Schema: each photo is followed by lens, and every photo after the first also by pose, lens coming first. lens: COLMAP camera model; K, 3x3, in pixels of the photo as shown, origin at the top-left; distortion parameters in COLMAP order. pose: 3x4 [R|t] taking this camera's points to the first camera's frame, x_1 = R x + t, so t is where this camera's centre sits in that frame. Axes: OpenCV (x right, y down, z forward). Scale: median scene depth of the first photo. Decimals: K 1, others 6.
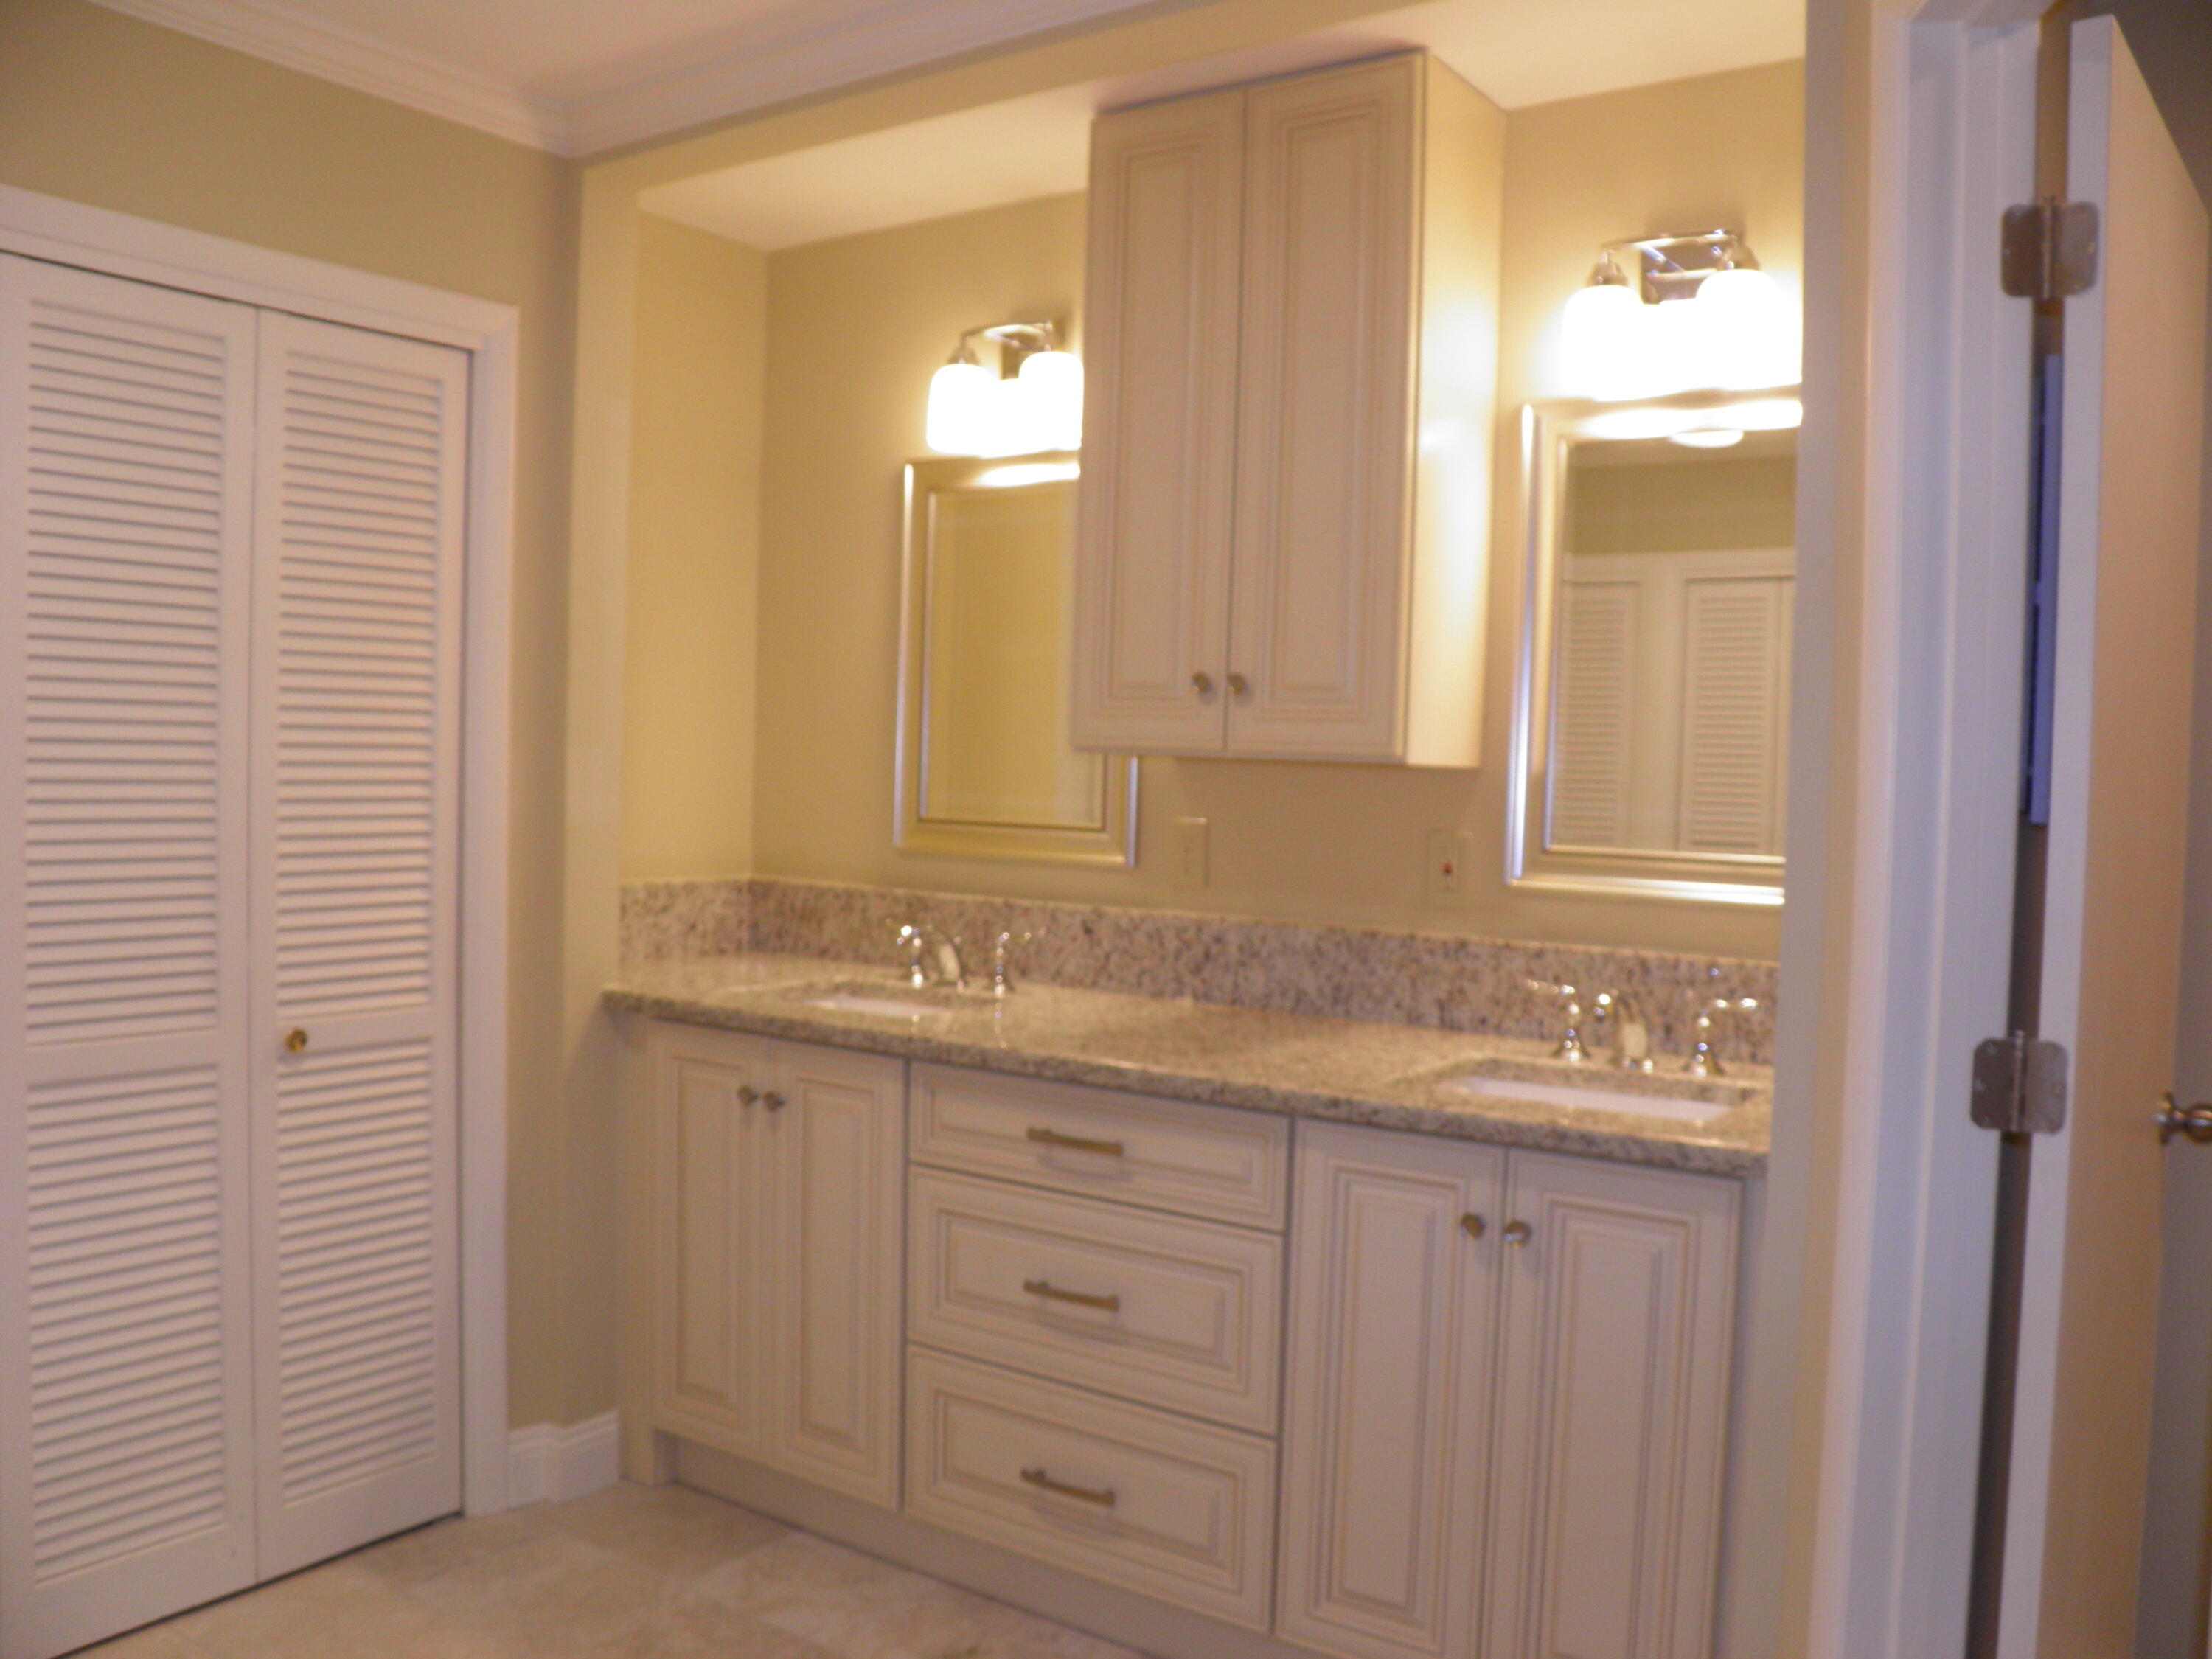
lens RADIAL K [[1827.5, 0, 1106.0], [0, 1827.5, 829.5], [0, 0, 1]] dist [-0.153444, 0.109476]
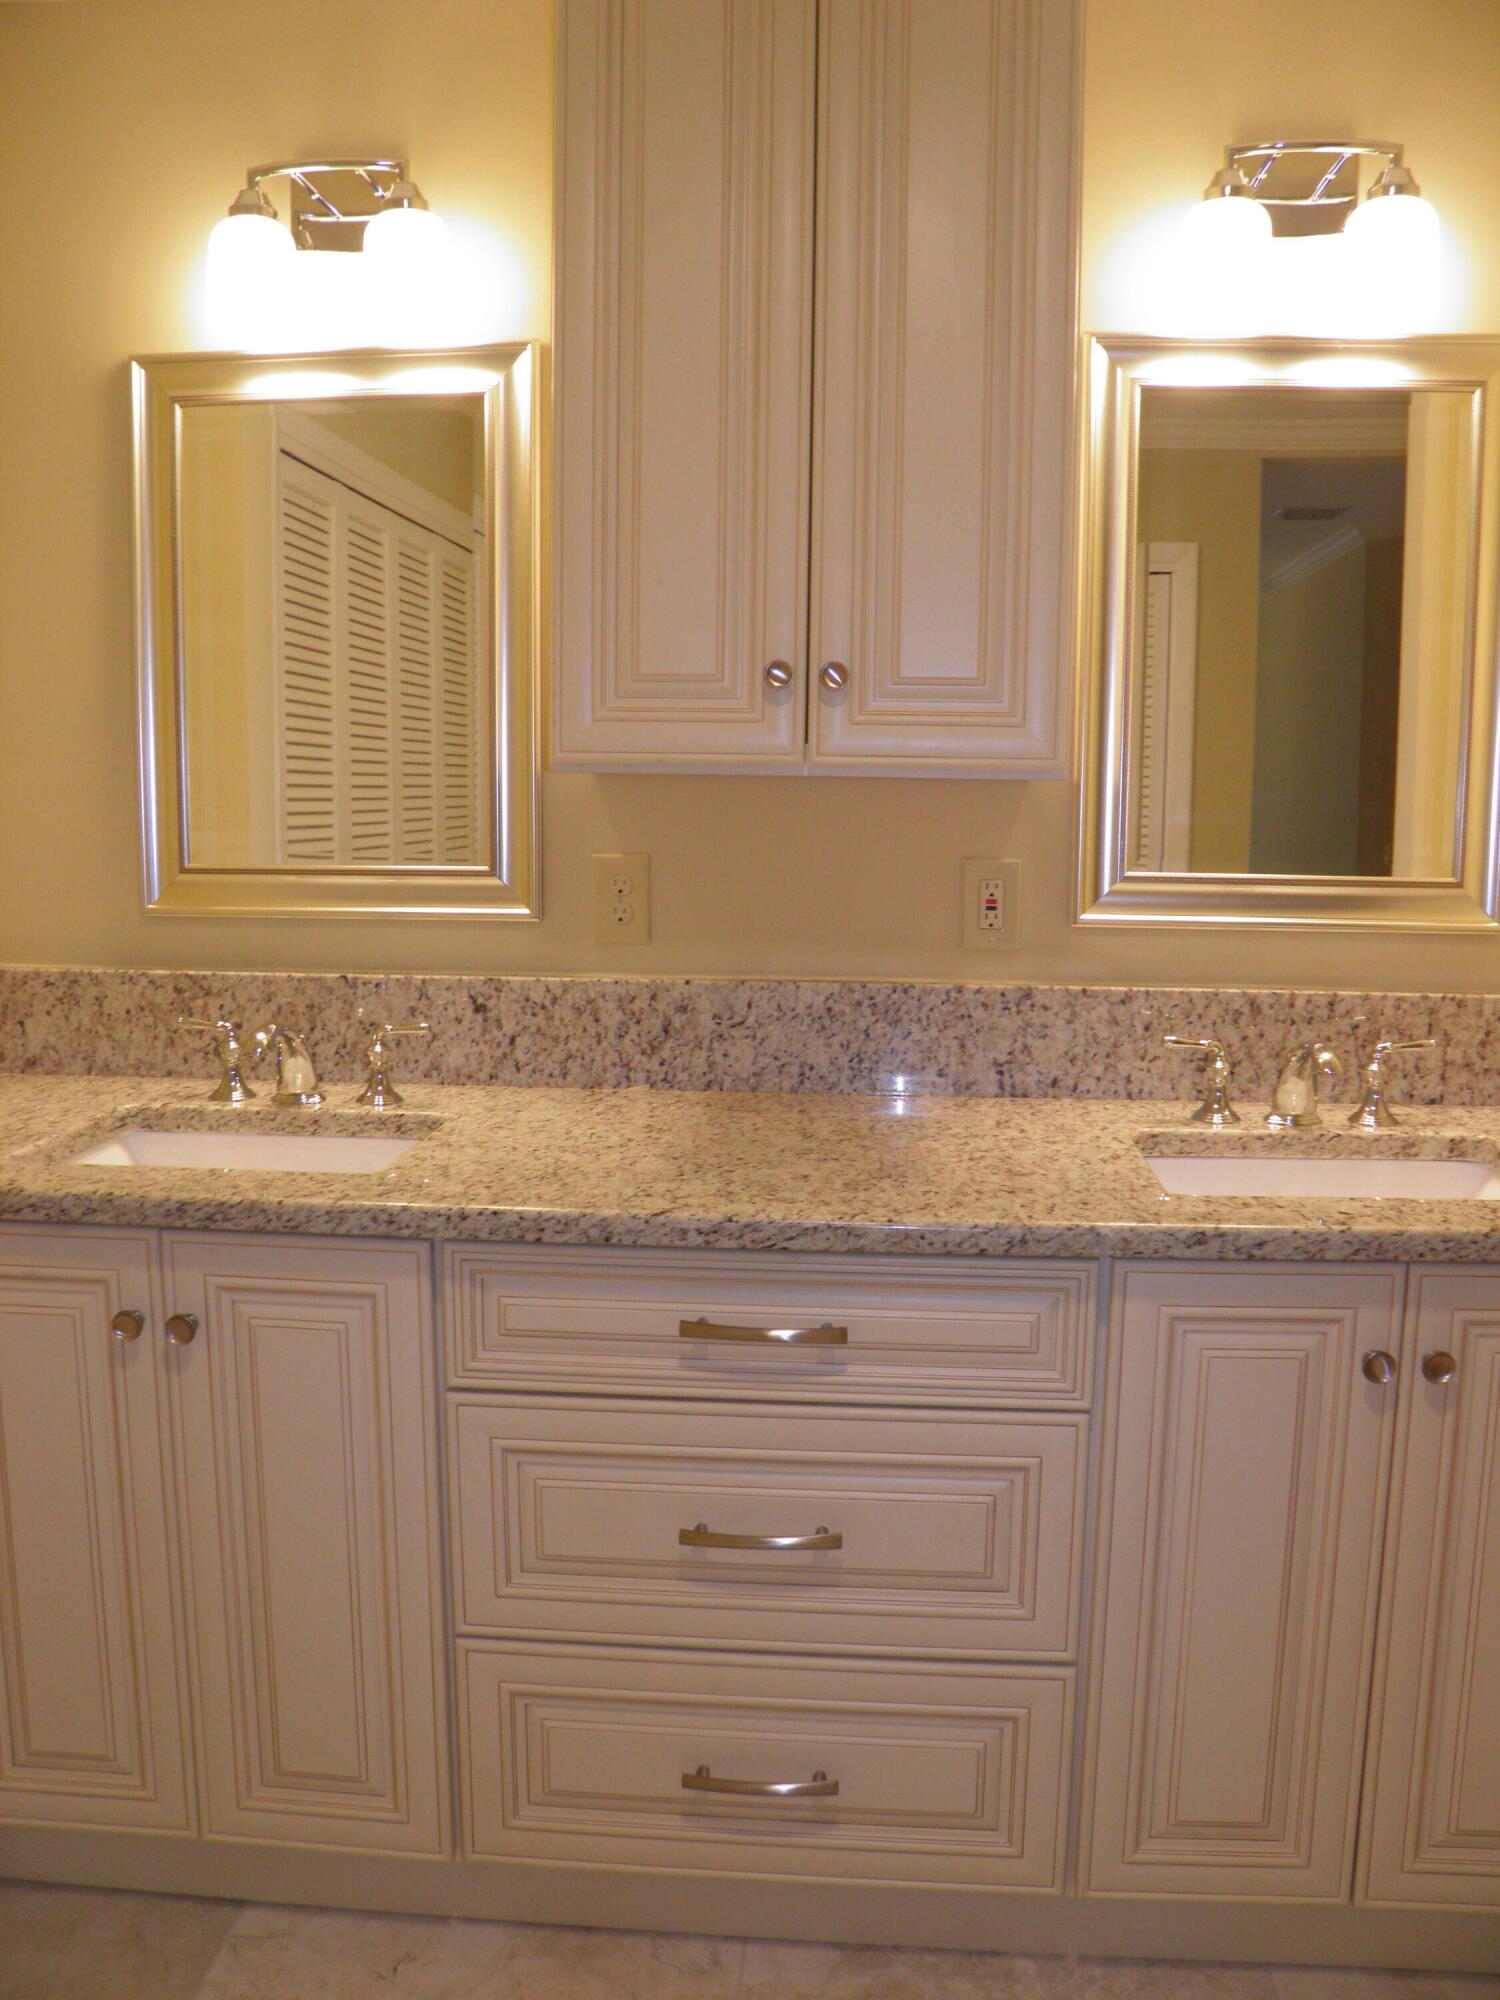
lens RADIAL K [[1652.3, 0, 750.0], [0, 1652.3, 1000.0], [0, 0, 1]] dist [-0.153444, 0.109476]
pose [[0.860758, -0.089380, 0.501106, -0.284938], [0.035038, 0.992531, 0.116849, -0.026096], [-0.507807, -0.083021, 0.857461, 0.407518]]
